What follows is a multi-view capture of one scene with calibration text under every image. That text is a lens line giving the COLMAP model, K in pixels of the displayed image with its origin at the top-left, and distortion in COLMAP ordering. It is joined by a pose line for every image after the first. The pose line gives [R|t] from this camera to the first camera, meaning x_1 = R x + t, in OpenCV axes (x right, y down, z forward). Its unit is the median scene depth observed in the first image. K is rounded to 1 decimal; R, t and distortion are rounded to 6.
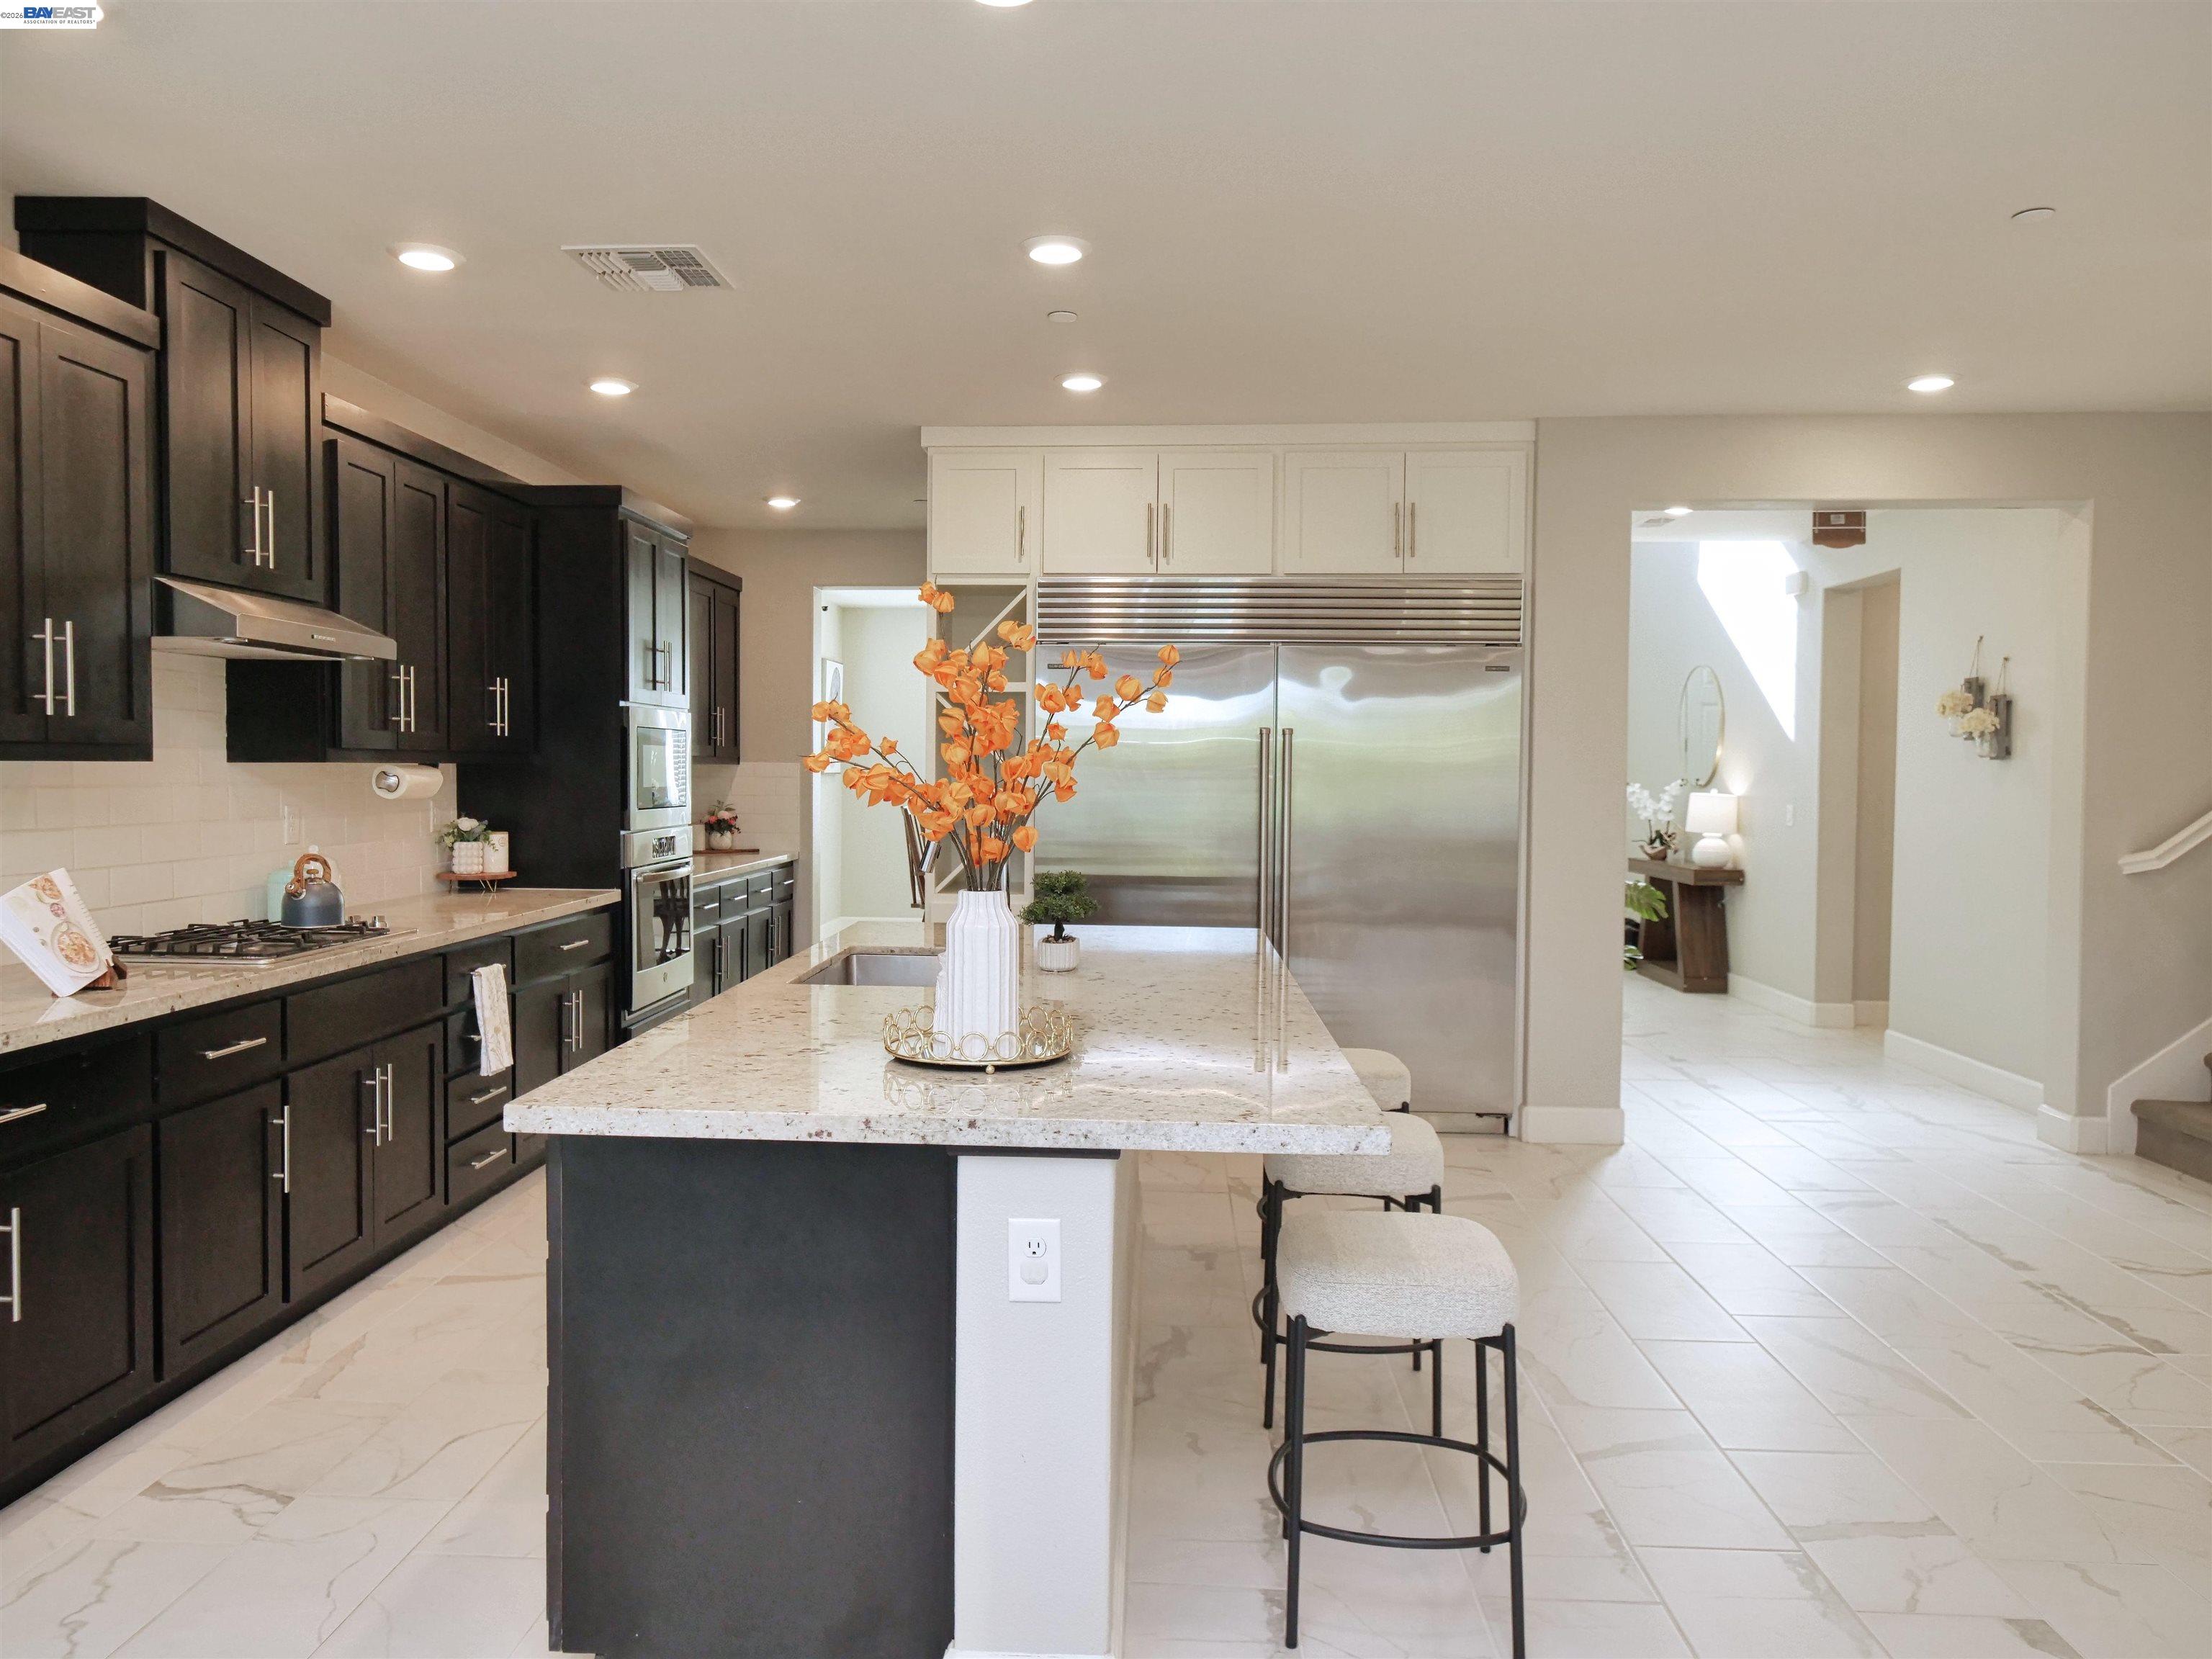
lens RADIAL K [[1547.2, 0, 1066.4], [0, 1547.2, 818.8], [0, 0, 1]] dist [0.004540, -0.001345]
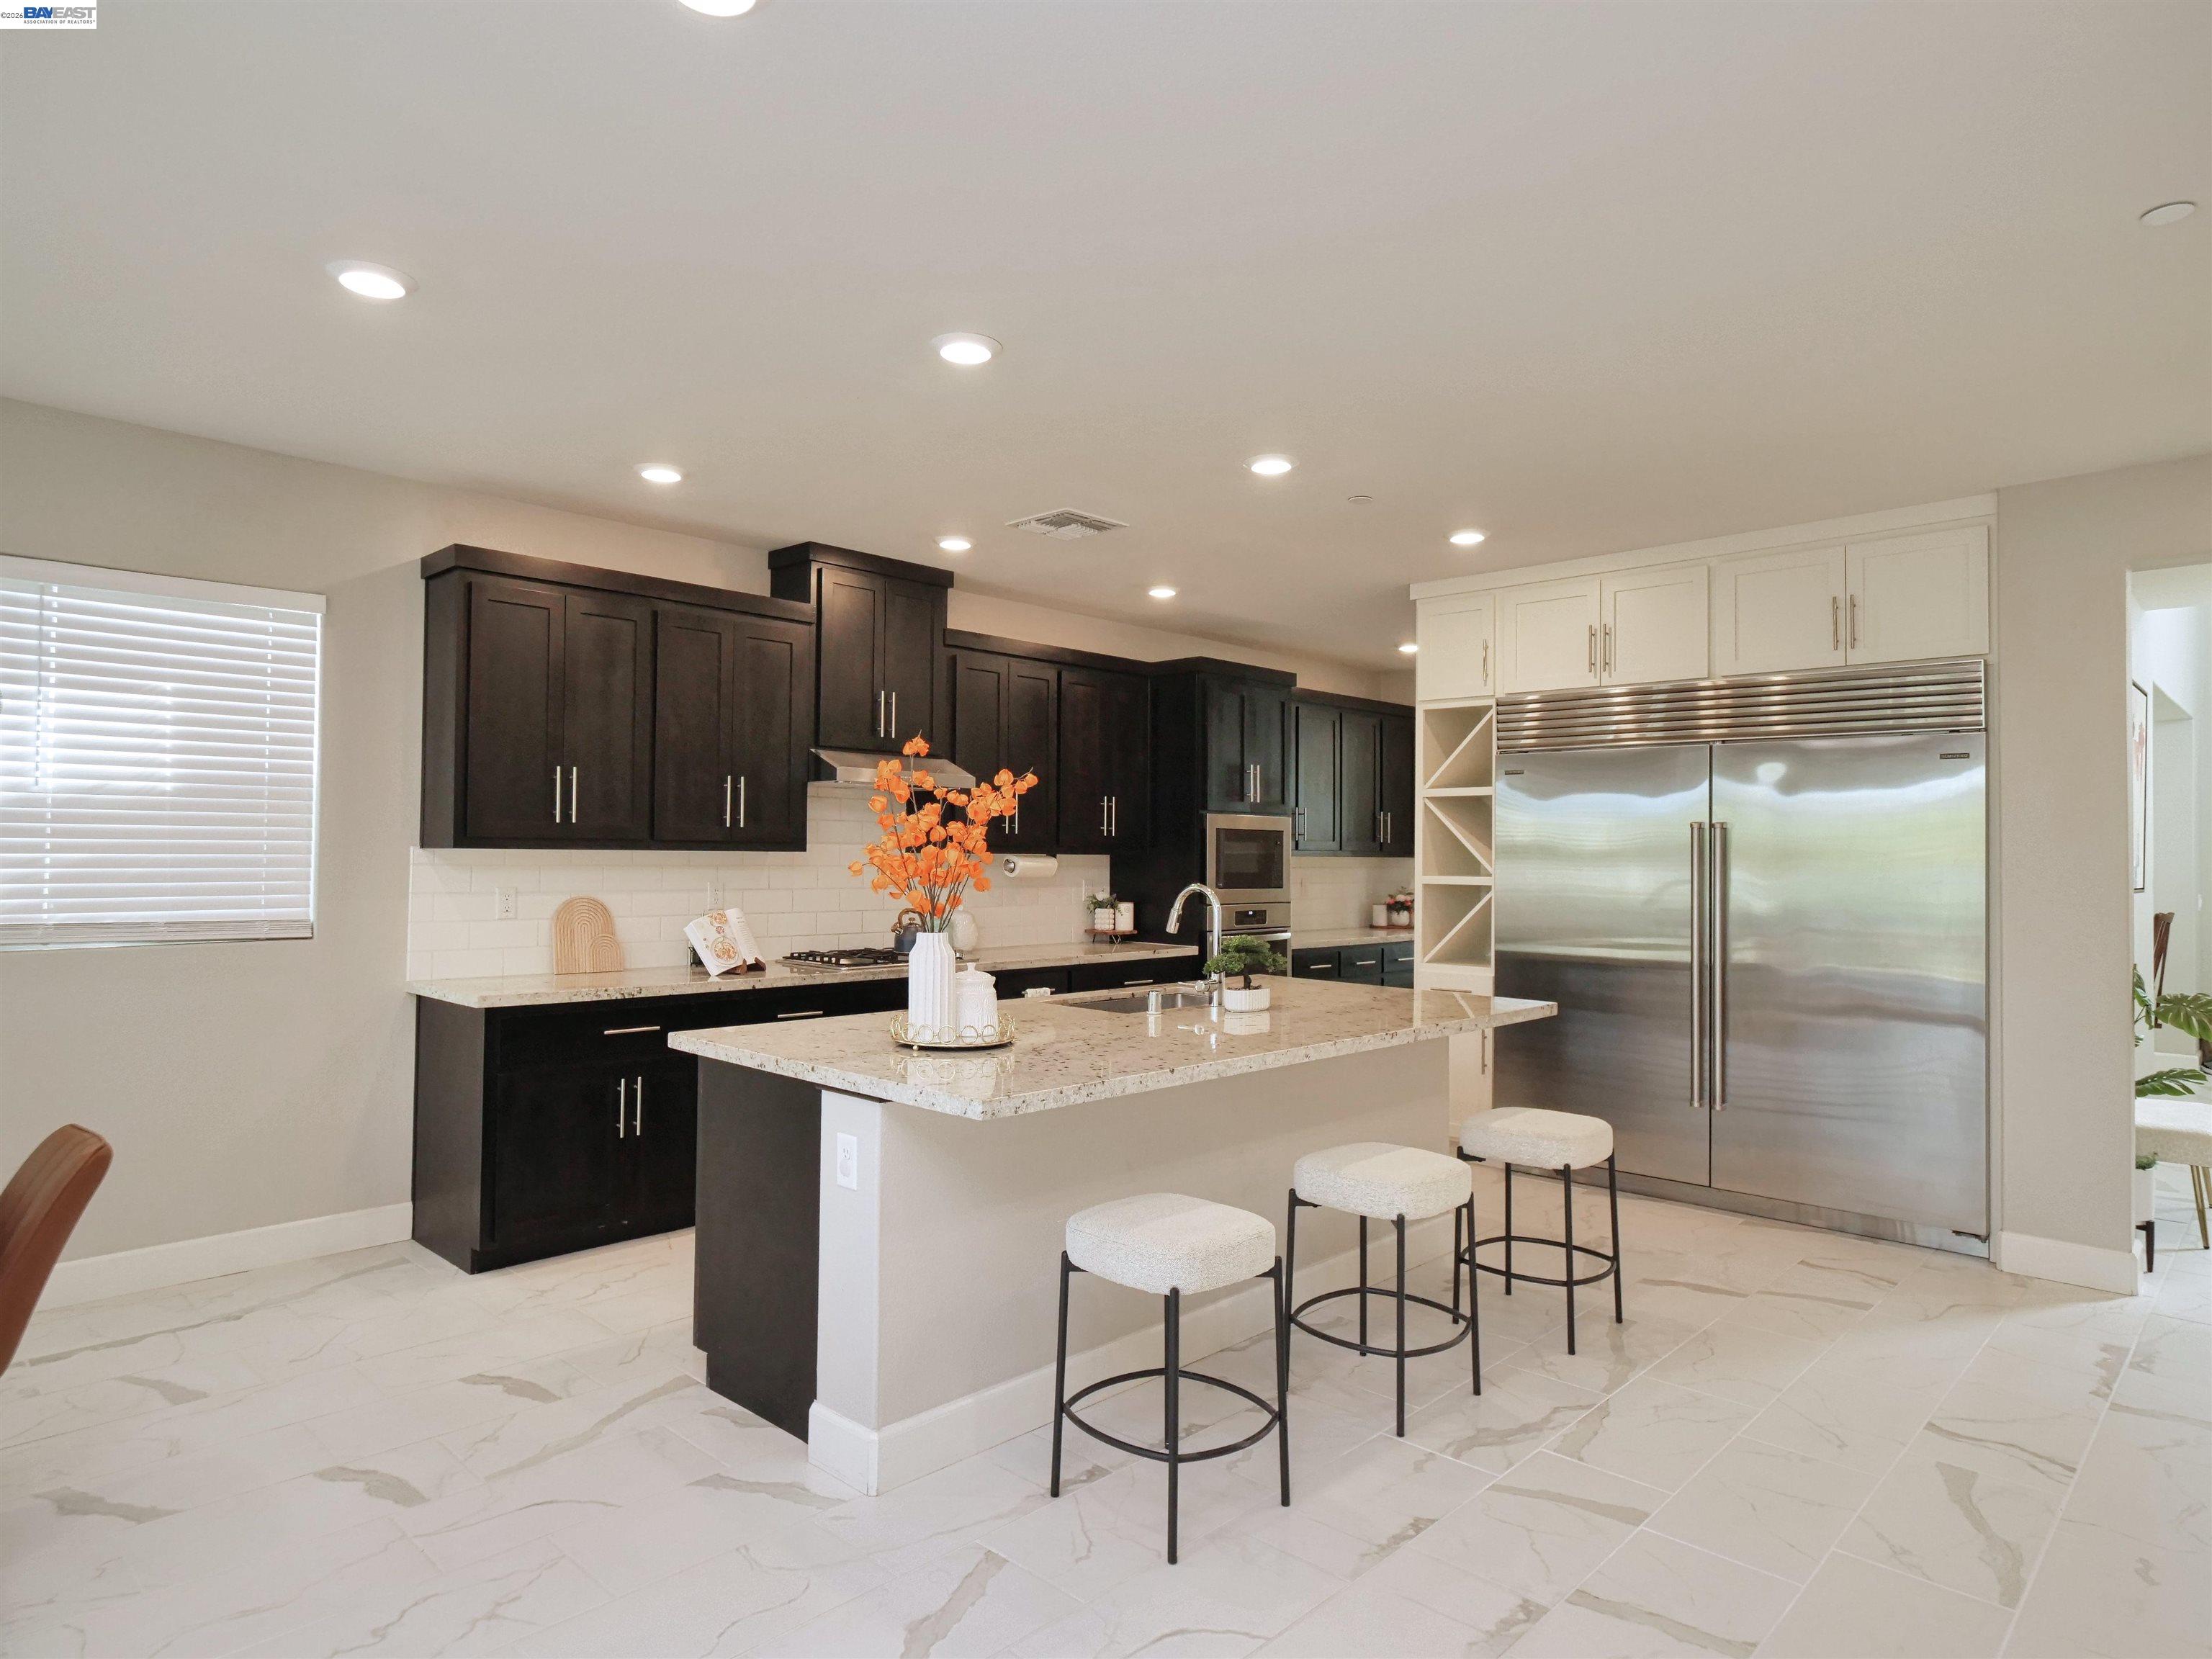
lens RADIAL K [[1291.0, 0, 1069.6], [0, 1291.0, 827.6], [0, 0, 1]] dist [0.002389, 0.003112]
pose [[0.754291, -0.013445, -0.656403, 0.508166], [-0.026859, 0.998321, -0.051313, 0.002749], [0.655991, 0.056335, 0.752663, 0.067031]]
